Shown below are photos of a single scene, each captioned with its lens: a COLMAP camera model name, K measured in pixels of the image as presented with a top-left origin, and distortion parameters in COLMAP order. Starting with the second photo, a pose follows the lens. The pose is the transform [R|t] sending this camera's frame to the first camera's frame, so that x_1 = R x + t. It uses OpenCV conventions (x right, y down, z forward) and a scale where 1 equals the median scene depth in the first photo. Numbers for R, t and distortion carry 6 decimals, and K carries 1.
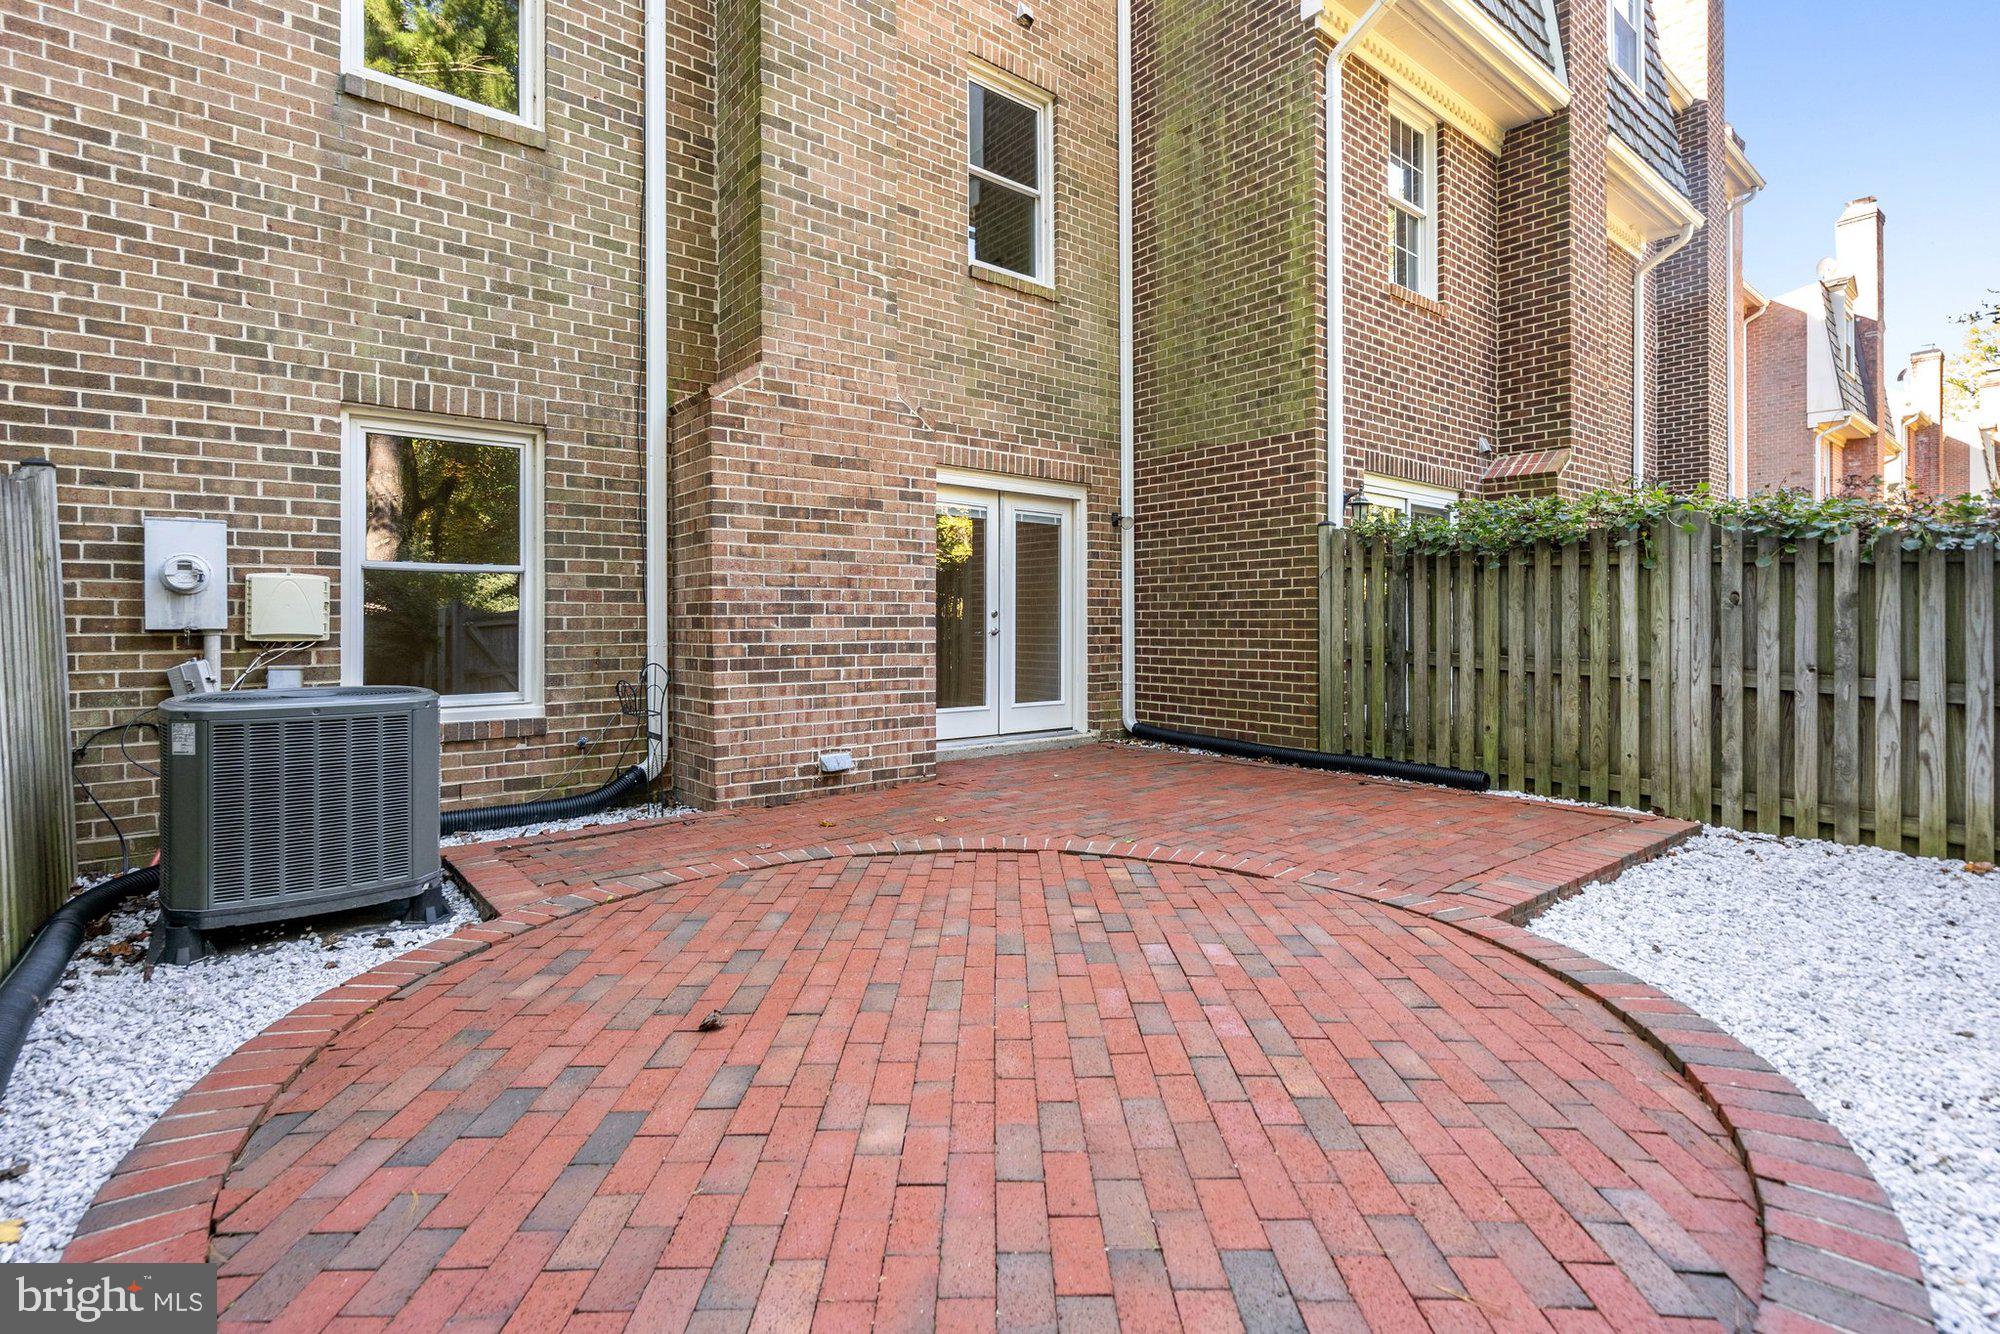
lens RADIAL K [[935.7, 0, 987.9], [0, 935.7, 642.4], [0, 0, 1]] dist [-0.001492, 0.001002]
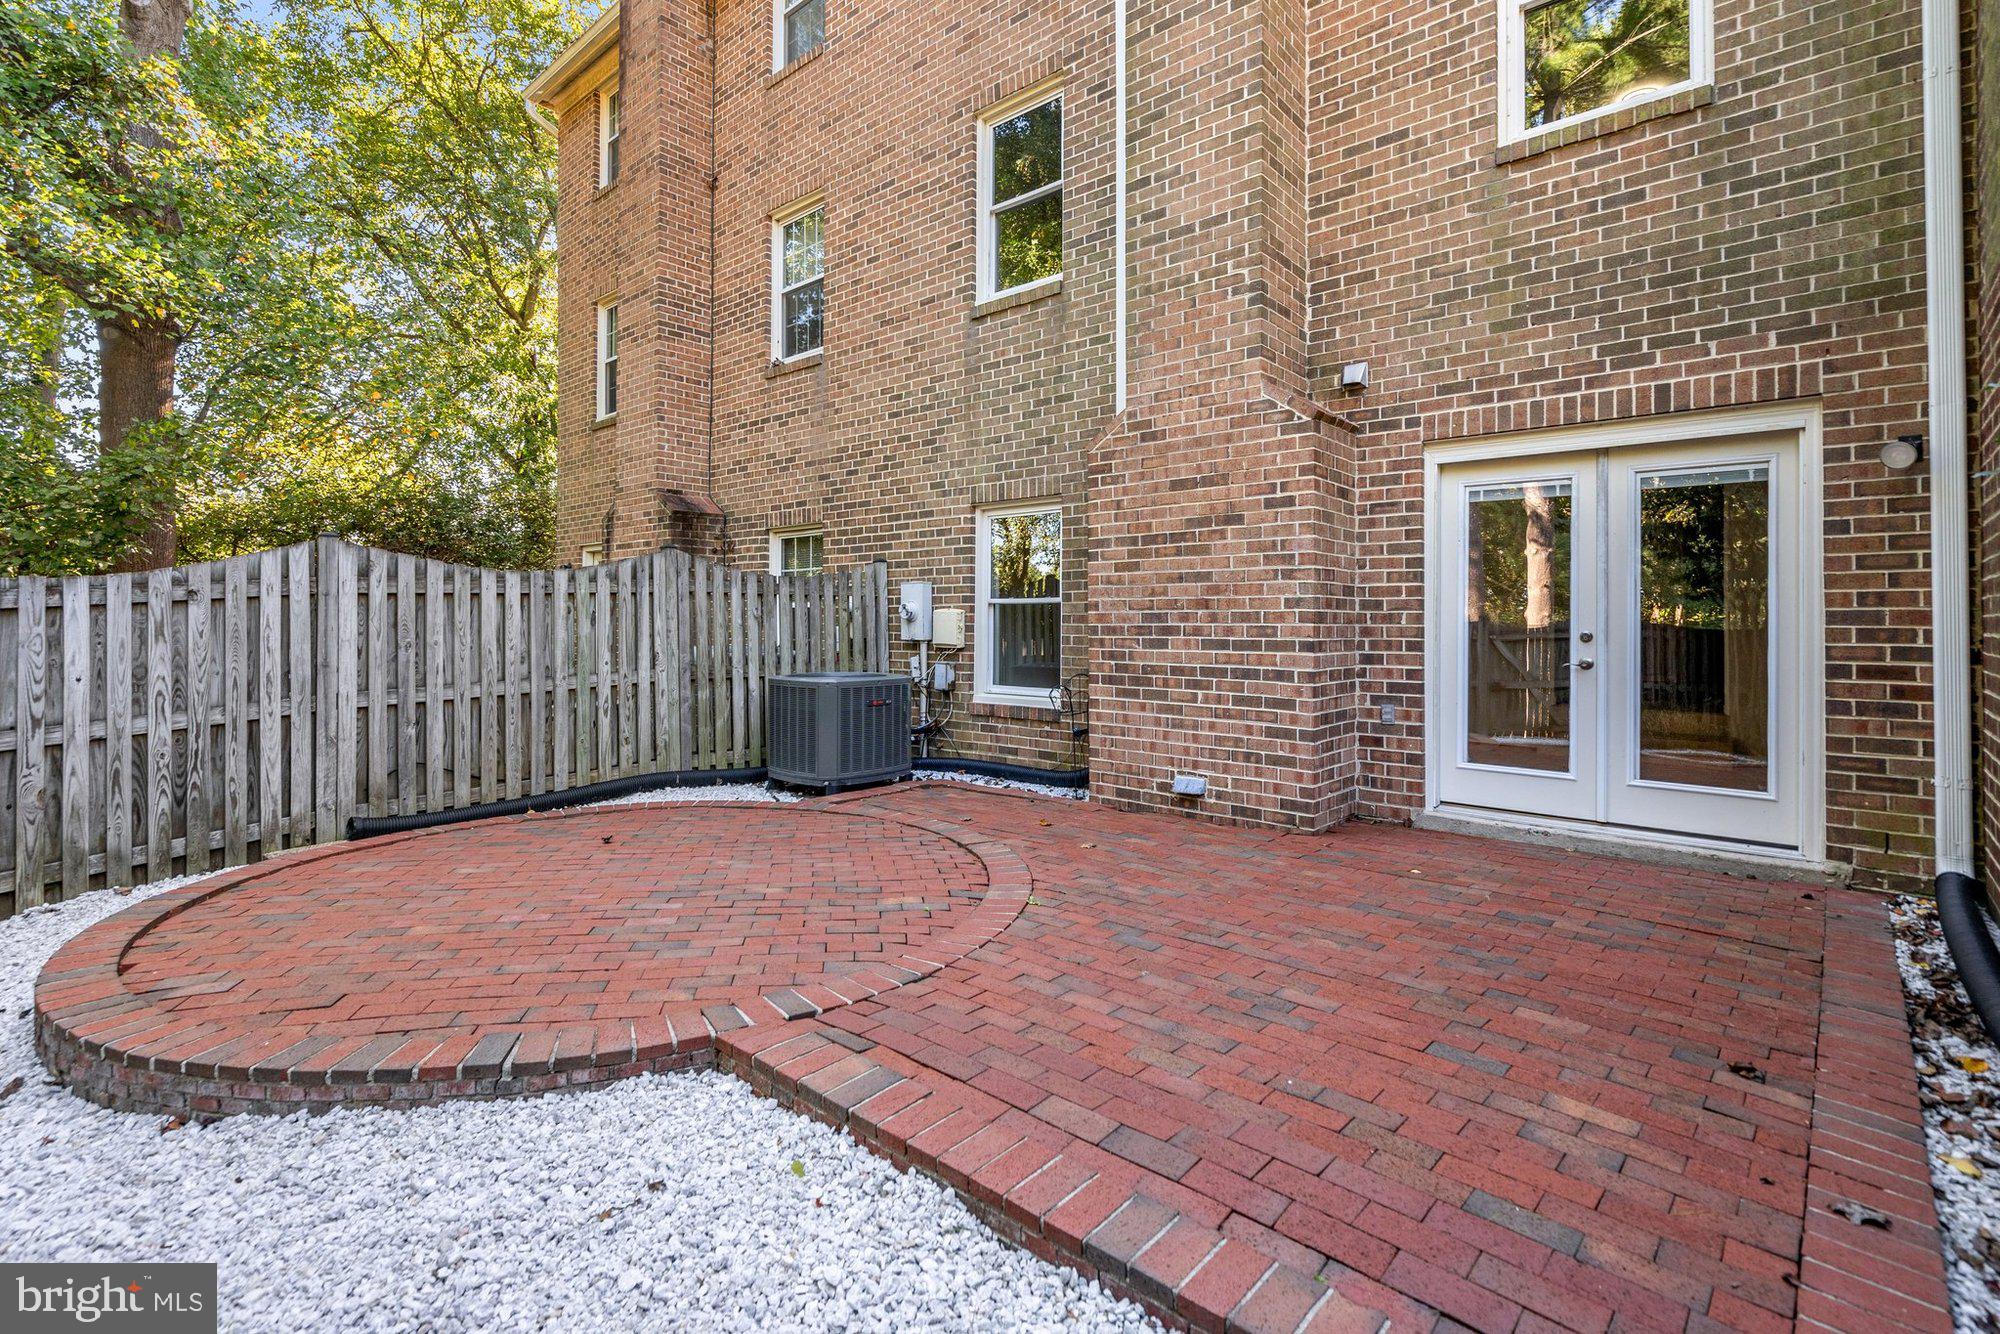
lens RADIAL K [[935.7, 0, 987.9], [0, 935.7, 642.4], [0, 0, 1]] dist [-0.001492, 0.001002]
pose [[0.155511, 0.021720, -0.987595, 0.780268], [-0.027581, 0.999464, 0.017638, -0.035031], [0.987449, 0.024496, 0.156027, 0.629877]]
